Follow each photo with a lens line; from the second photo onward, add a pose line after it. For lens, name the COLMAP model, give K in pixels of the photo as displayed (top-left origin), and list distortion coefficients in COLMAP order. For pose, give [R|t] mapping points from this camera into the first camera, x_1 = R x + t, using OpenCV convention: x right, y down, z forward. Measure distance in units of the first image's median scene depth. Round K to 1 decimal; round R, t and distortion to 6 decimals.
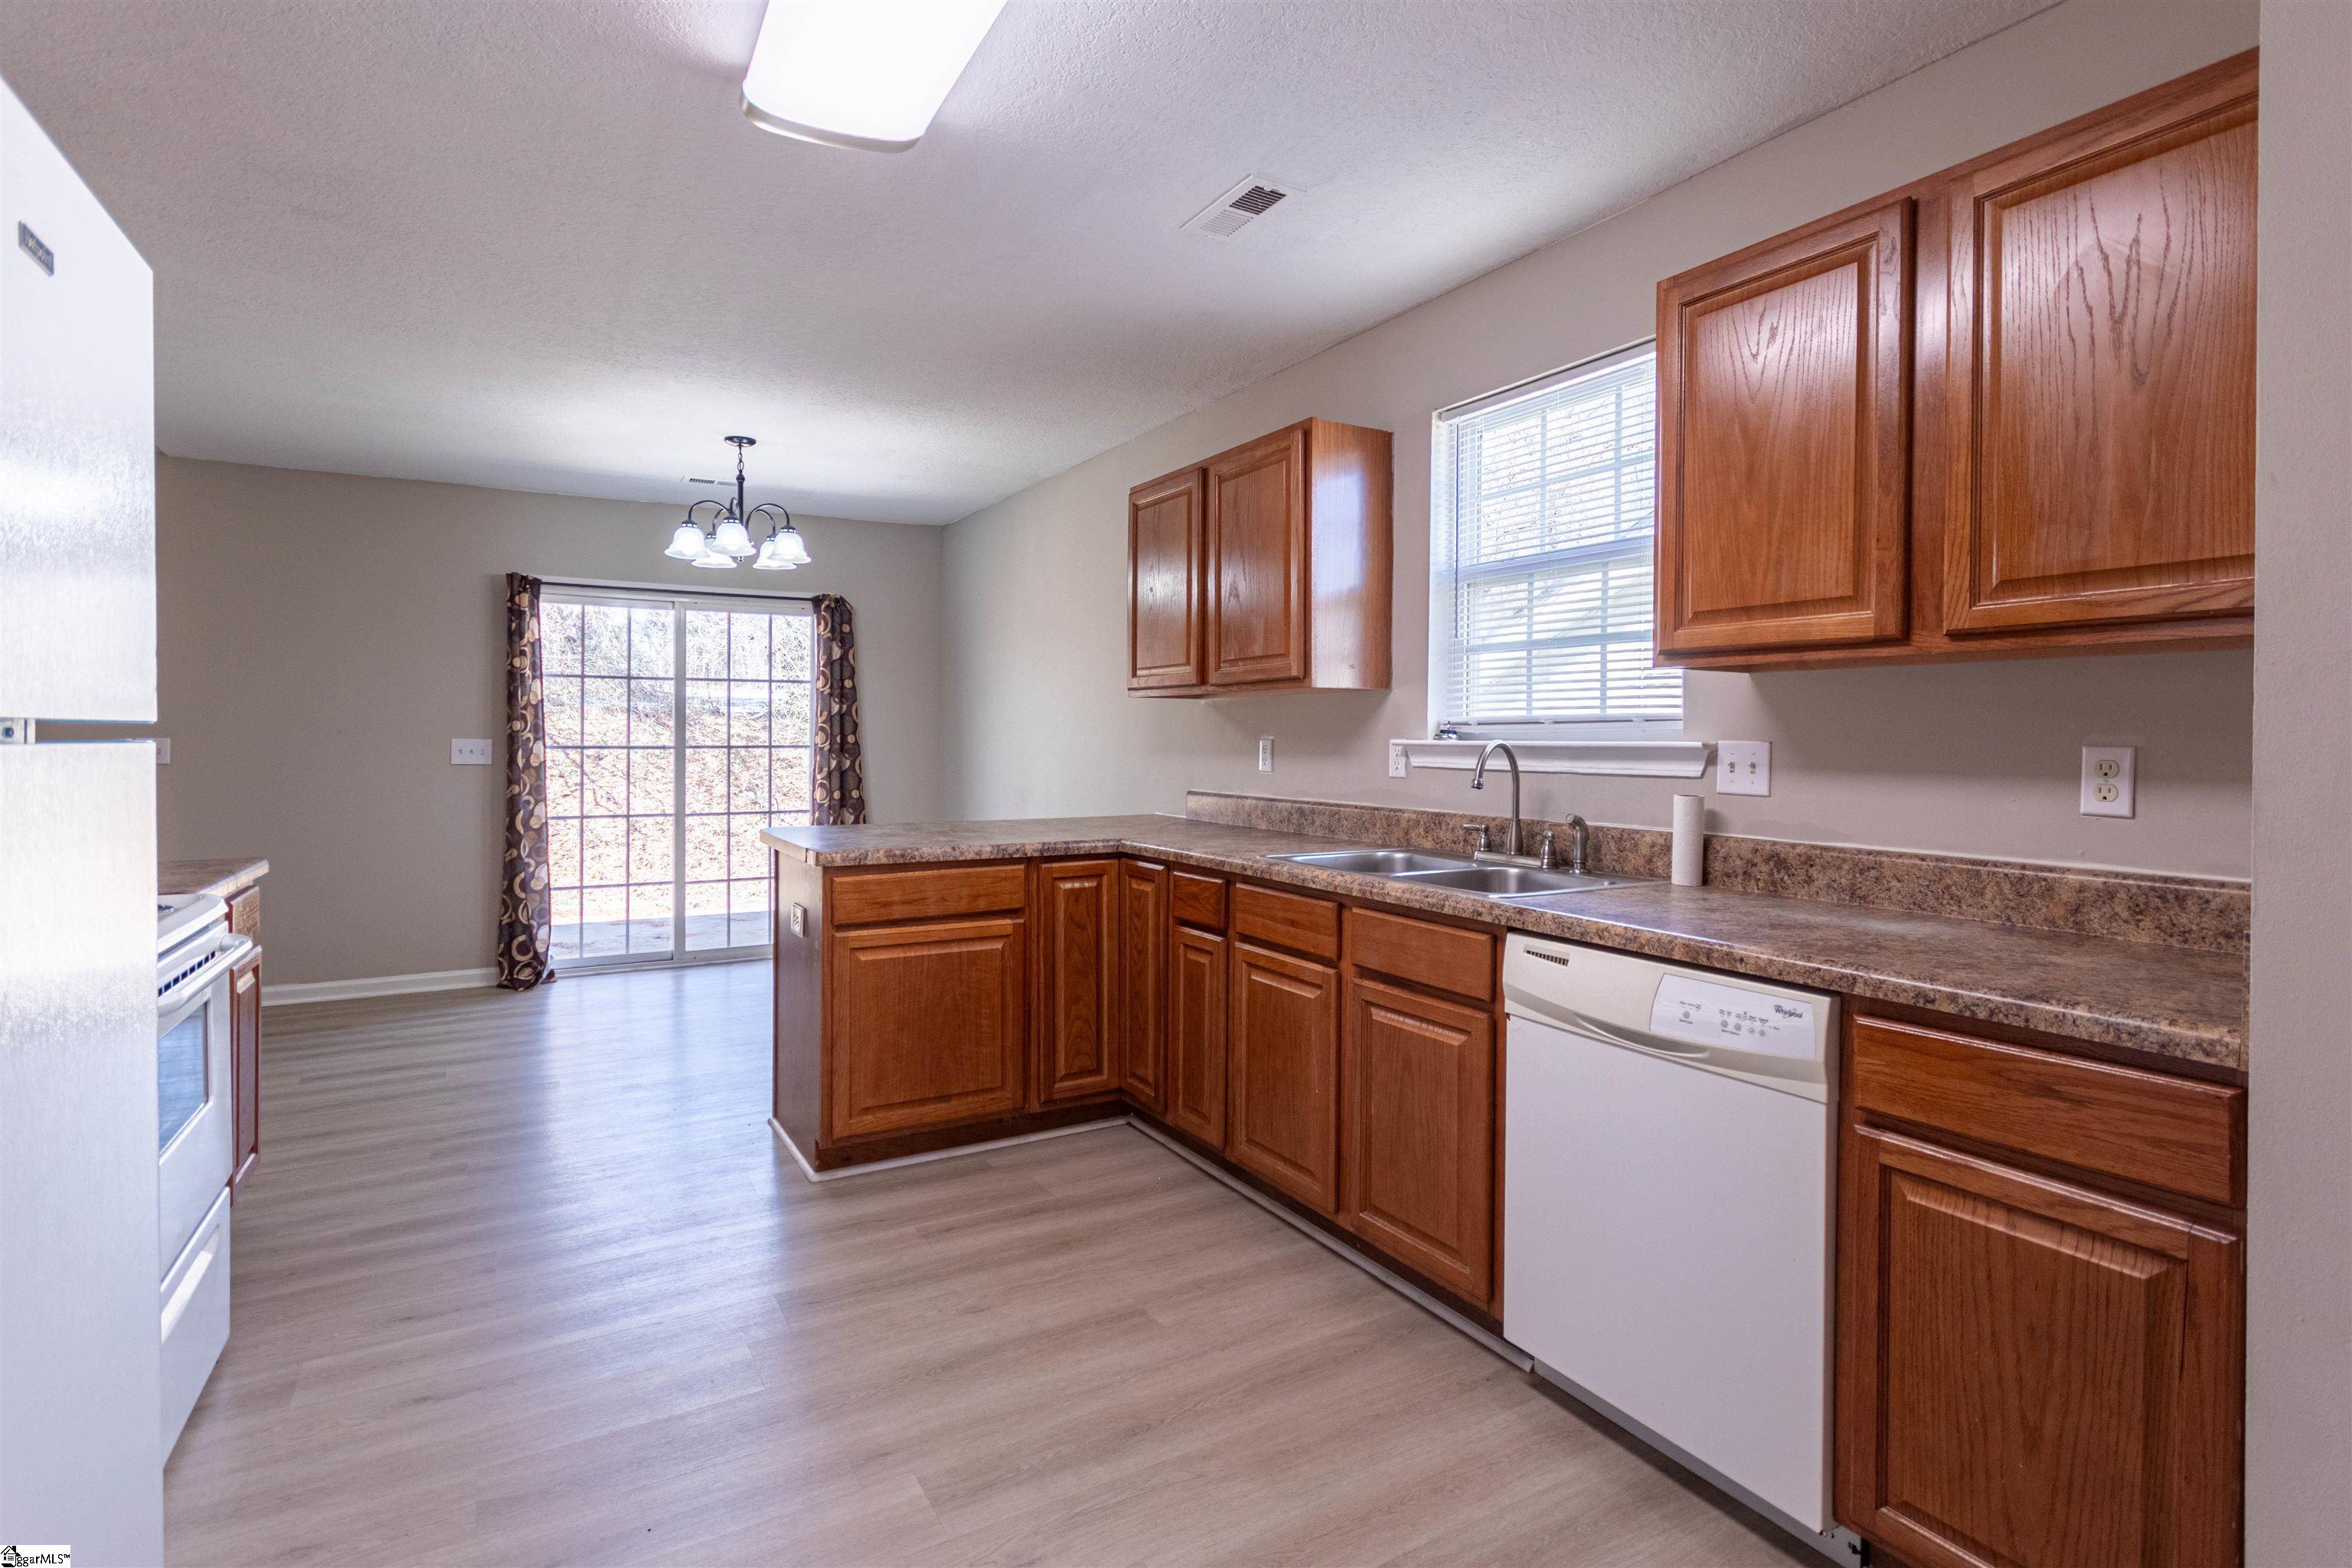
lens RADIAL K [[1157.1, 0, 1165.7], [0, 1157.1, 736.8], [0, 0, 1]] dist [0.017175, 0.000096]
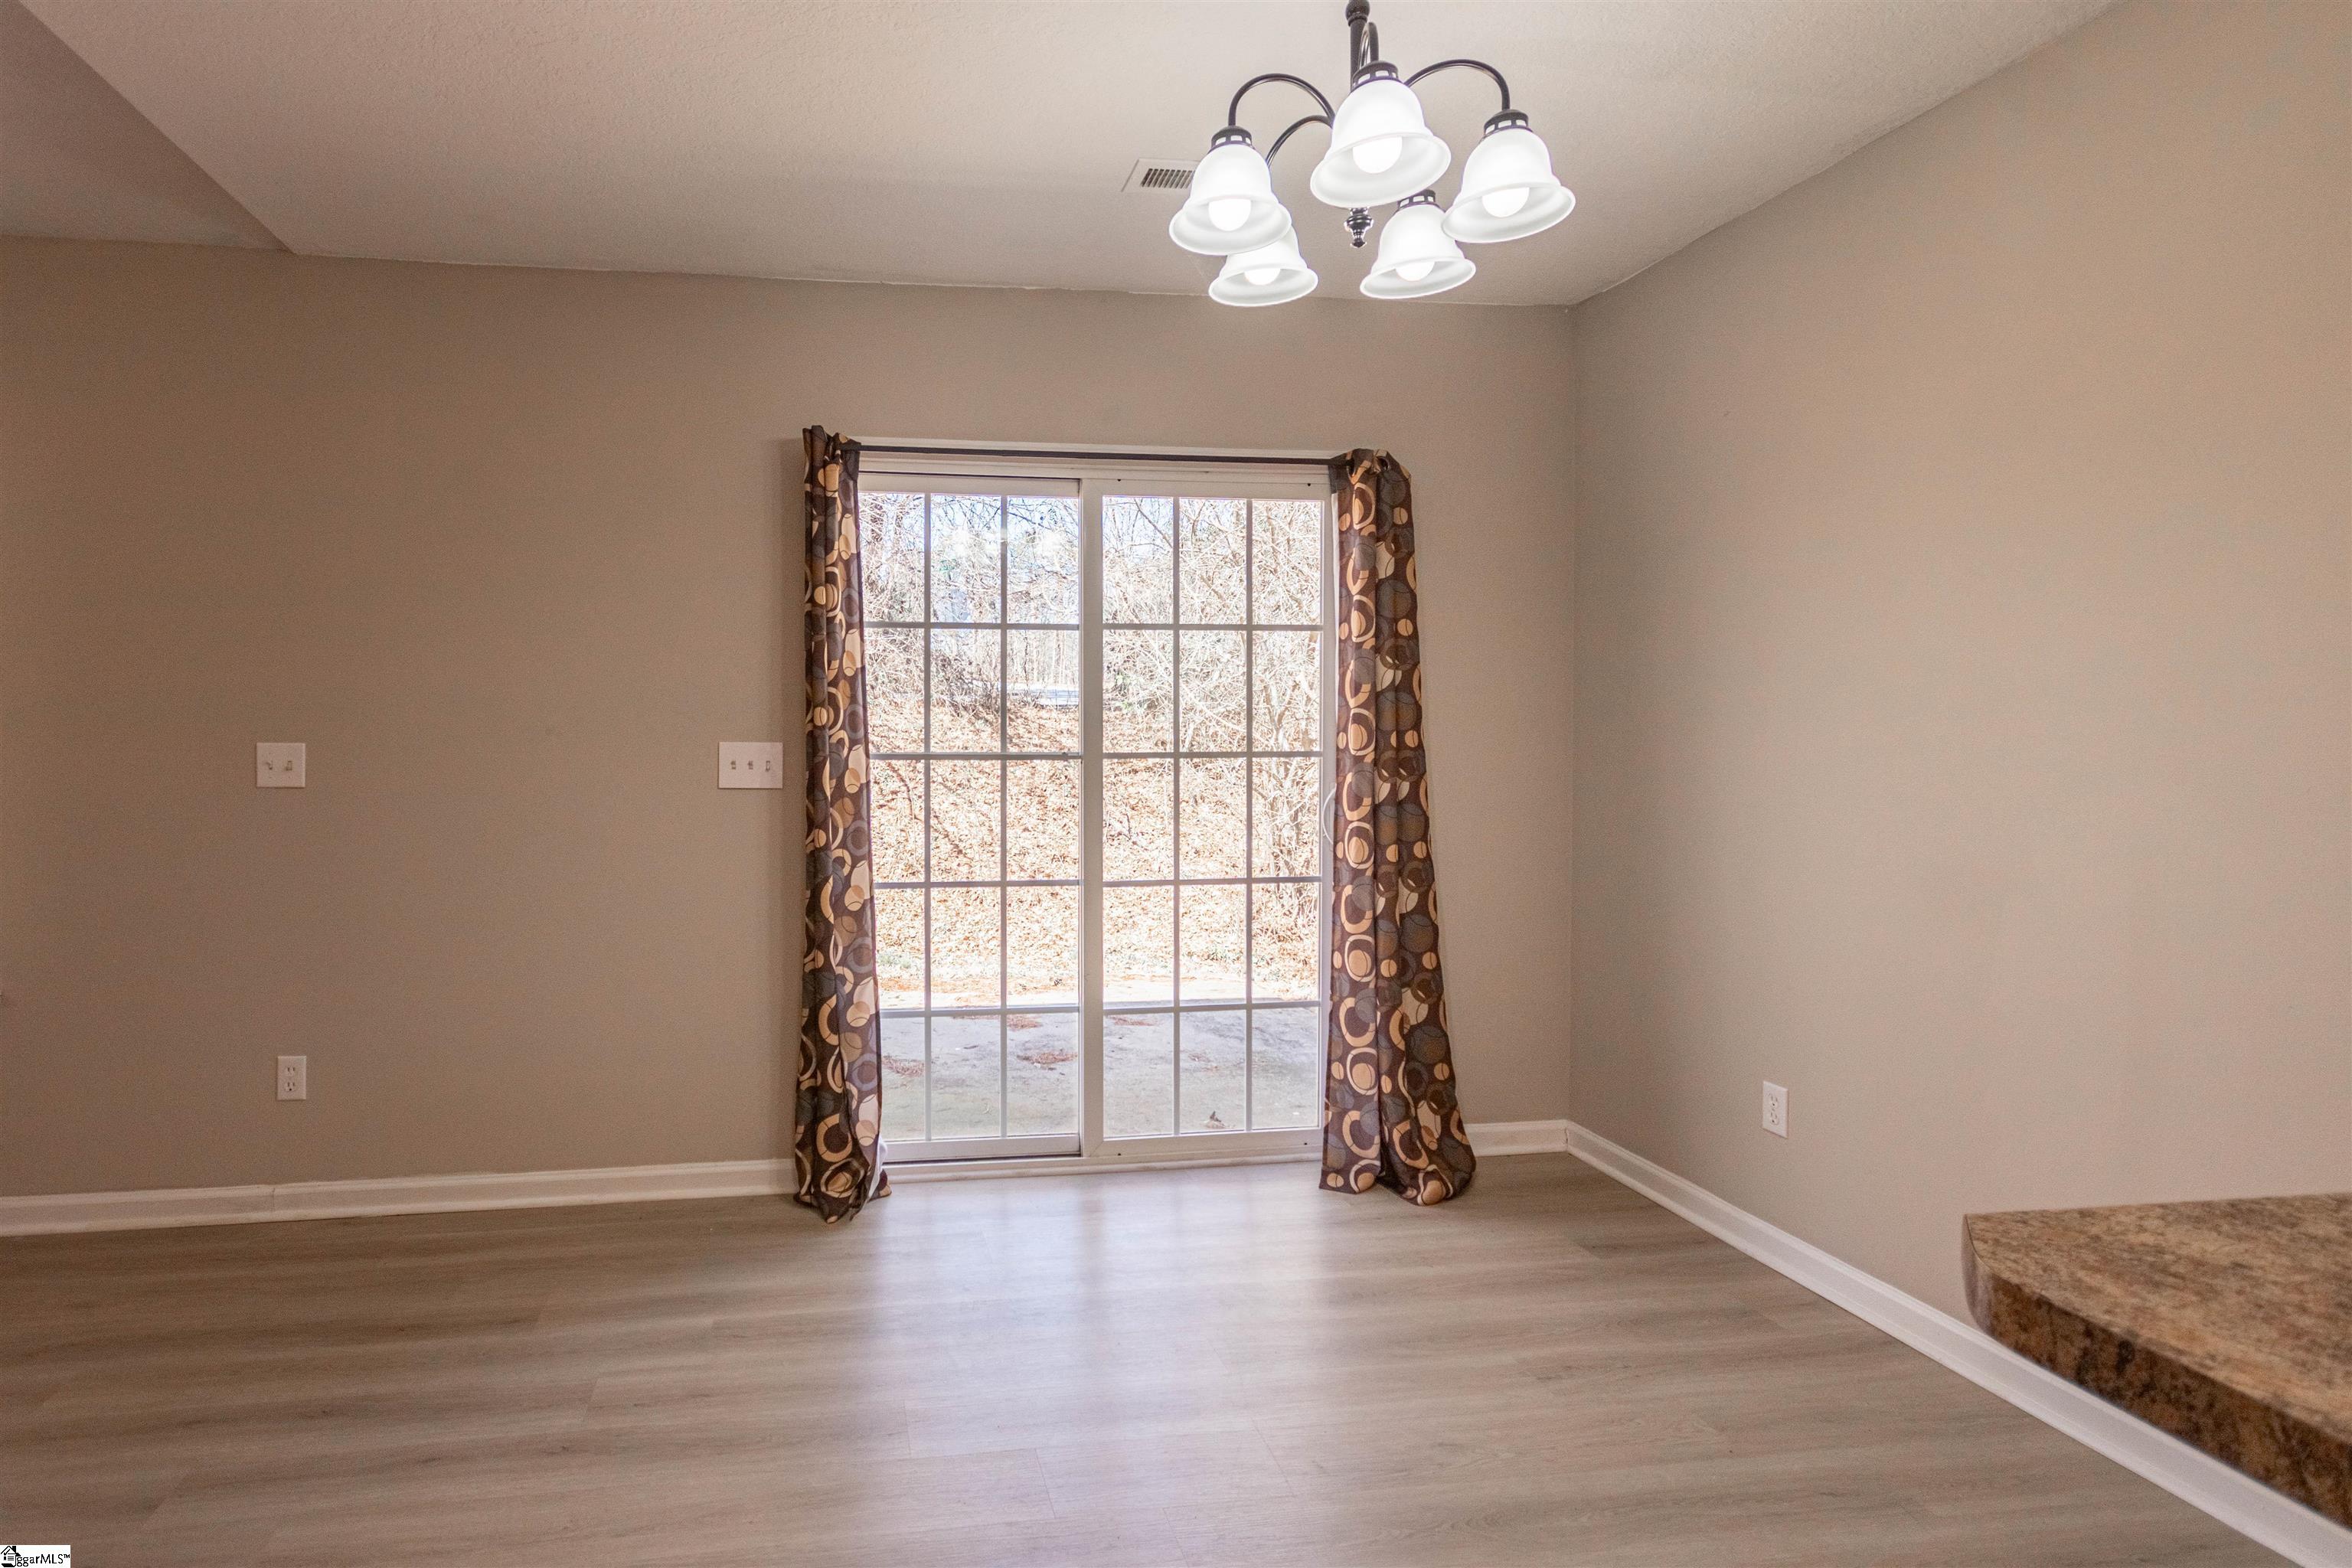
lens RADIAL K [[1155.7, 0, 960.9], [0, 1155.7, 759.2], [0, 0, 1]] dist [-0.000567, 0.000162]
pose [[0.920754, -0.000785, -0.390143, -0.293677], [0.005690, 0.999919, 0.011415, 0.004119], [0.390102, -0.012730, 0.920683, 0.539084]]
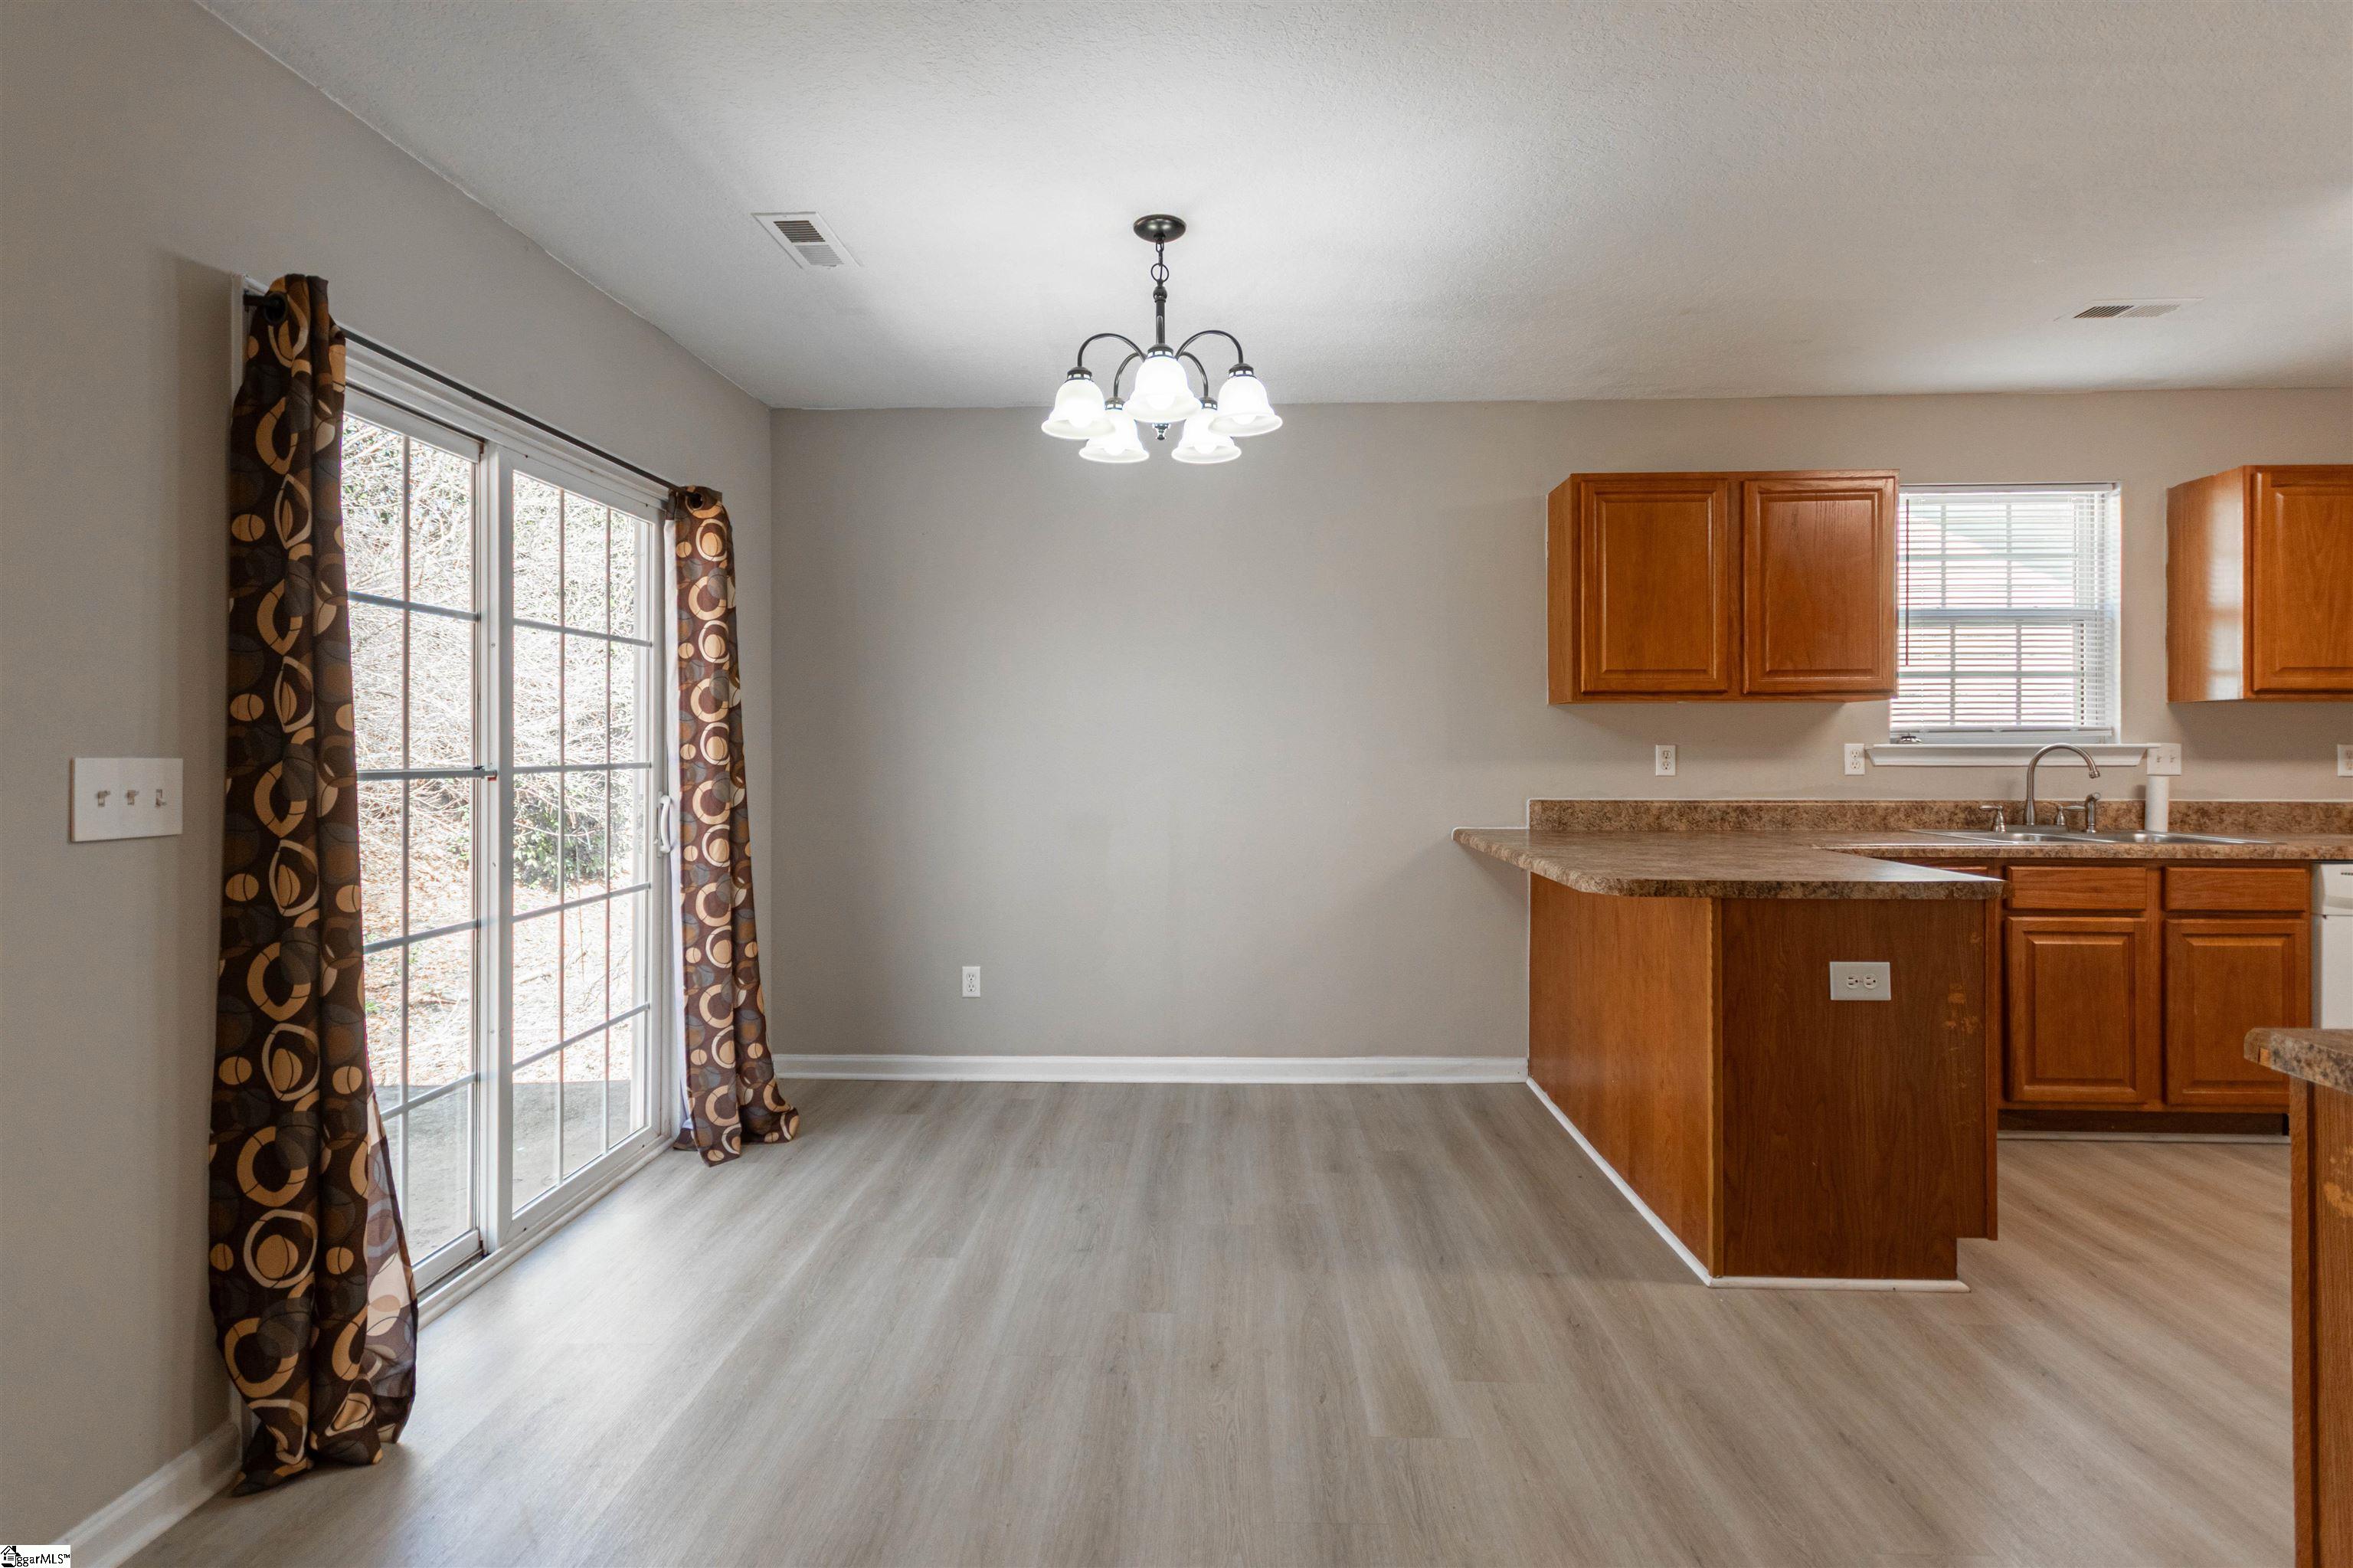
lens RADIAL K [[1128.9, 0, 1180.8], [0, 1128.9, 740.7], [0, 0, 1]] dist [0.000080, -0.000141]
pose [[0.515951, 0.000155, 0.856618, -0.714169], [0.004197, 0.999988, -0.002709, -0.000577], [-0.856608, 0.004993, 0.515944, 0.600845]]
